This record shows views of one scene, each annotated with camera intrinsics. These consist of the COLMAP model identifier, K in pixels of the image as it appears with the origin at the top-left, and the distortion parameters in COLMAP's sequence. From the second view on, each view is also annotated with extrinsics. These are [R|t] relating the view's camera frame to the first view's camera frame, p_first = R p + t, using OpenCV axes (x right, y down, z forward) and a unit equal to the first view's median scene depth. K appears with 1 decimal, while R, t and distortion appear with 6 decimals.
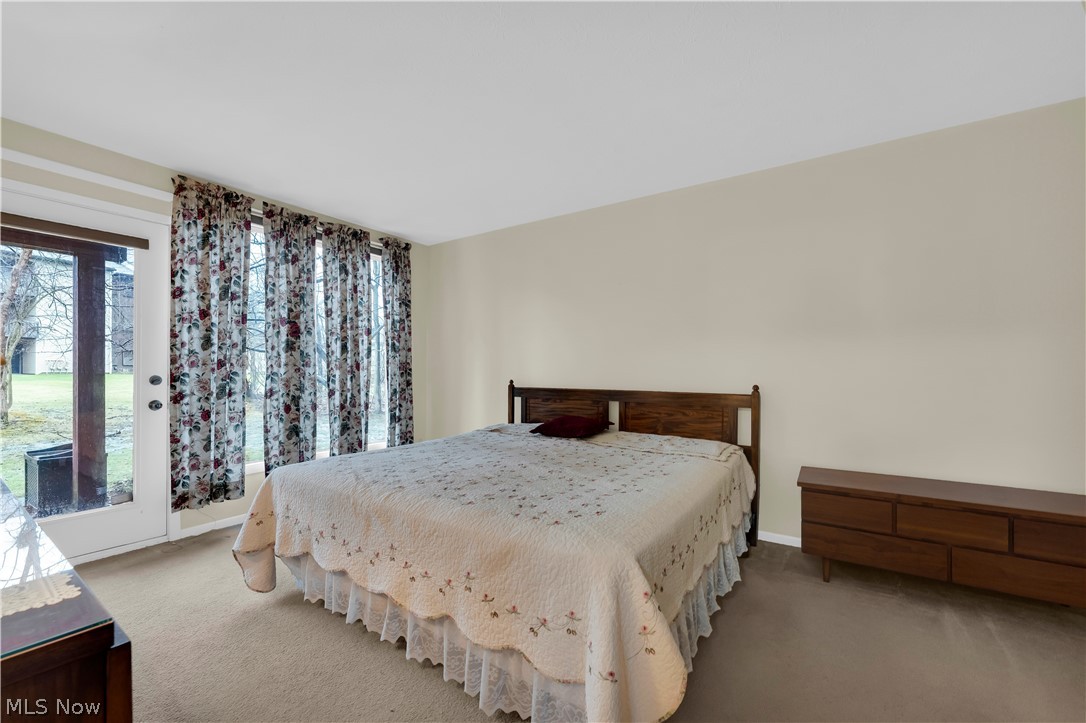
lens RADIAL K [[440.4, 0, 535.2], [0, 440.4, 366.1], [0, 0, 1]] dist [-0.000504, -0.000180]
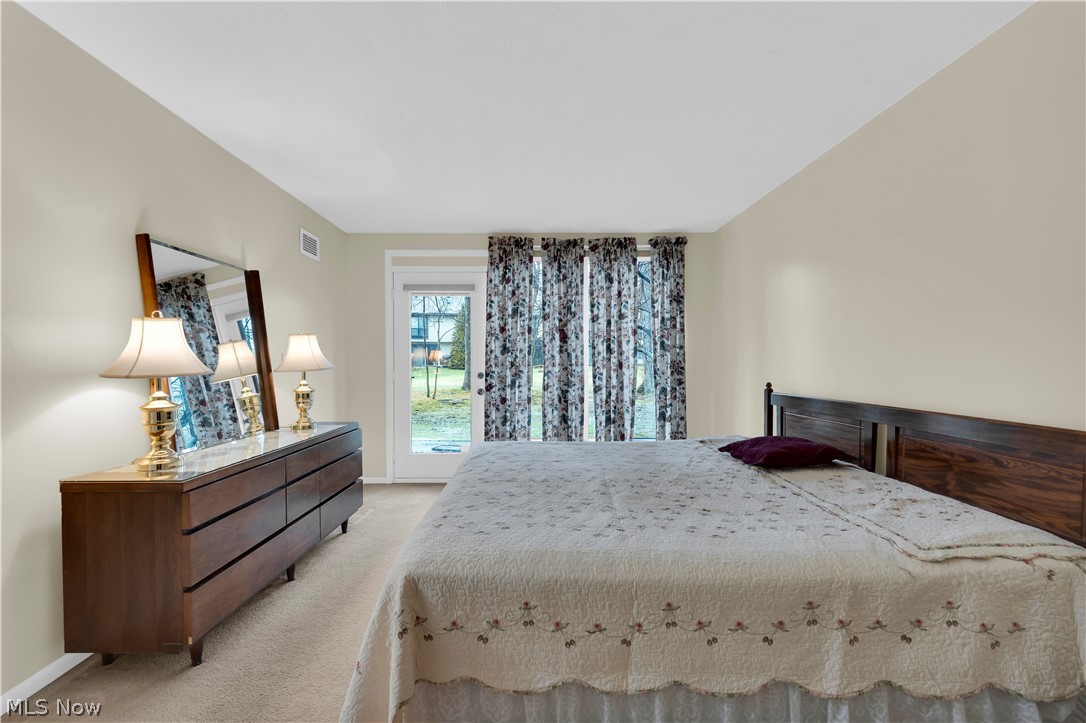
lens RADIAL K [[440.4, 0, 534.0], [0, 440.4, 365.0], [0, 0, 1]] dist [-0.000504, -0.000180]
pose [[0.564536, 0.002102, -0.825406, 0.418283], [0.009999, 0.999906, 0.009385, -0.013934], [0.825348, -0.013551, 0.564462, 0.240810]]
